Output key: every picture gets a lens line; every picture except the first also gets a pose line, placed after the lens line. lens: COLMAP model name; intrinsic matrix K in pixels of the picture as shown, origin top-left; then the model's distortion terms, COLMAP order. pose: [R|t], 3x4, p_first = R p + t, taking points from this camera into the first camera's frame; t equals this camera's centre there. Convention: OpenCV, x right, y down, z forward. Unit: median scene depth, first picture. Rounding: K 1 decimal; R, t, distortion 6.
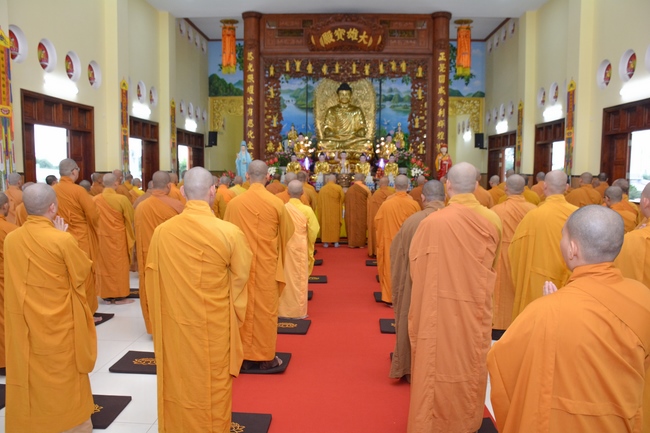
lens RADIAL K [[502.7, 0, 323.9], [0, 502.7, 221.3], [0, 0, 1]] dist [-0.140090, 0.063911]
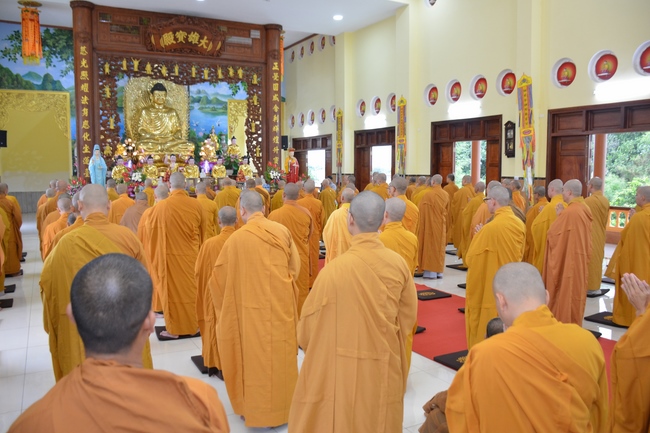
lens RADIAL K [[524.6, 0, 328.2], [0, 524.6, 225.1], [0, 0, 1]] dist [-0.143921, 0.093638]
pose [[0.853543, -0.065208, 0.516925, -0.260369], [0.060766, 0.997825, 0.025536, -0.009647], [-0.517466, 0.009616, 0.855650, -0.024601]]
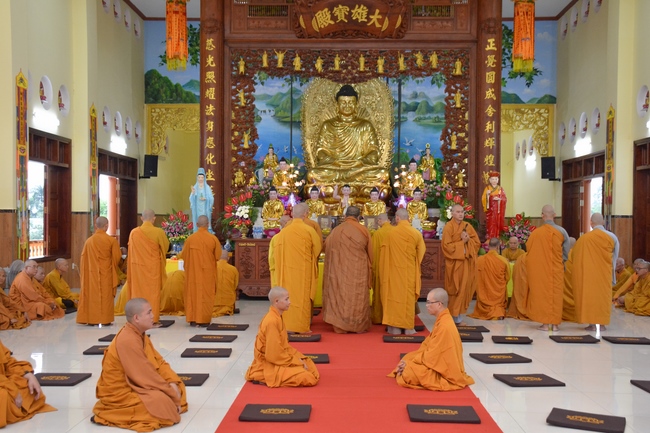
lens RADIAL K [[769.7, 0, 325.6], [0, 769.7, 219.4], [0, 0, 1]] dist [0.065328, 0.000000]
pose [[0.999853, -0.000740, 0.017148, -0.007687], [0.002459, 0.994941, -0.100434, 0.013963], [-0.016987, 0.100462, 0.994796, -0.041439]]
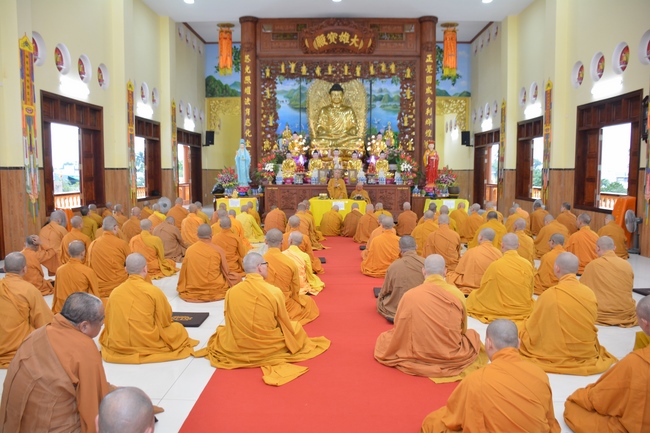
lens RADIAL K [[502.7, 0, 326.3], [0, 502.7, 219.5], [0, 0, 1]] dist [-0.140090, 0.063911]
pose [[0.999699, -0.008962, 0.022853, -0.007690], [0.009074, 0.999947, -0.004791, 0.014146], [-0.022808, 0.004997, 0.999727, -0.052165]]
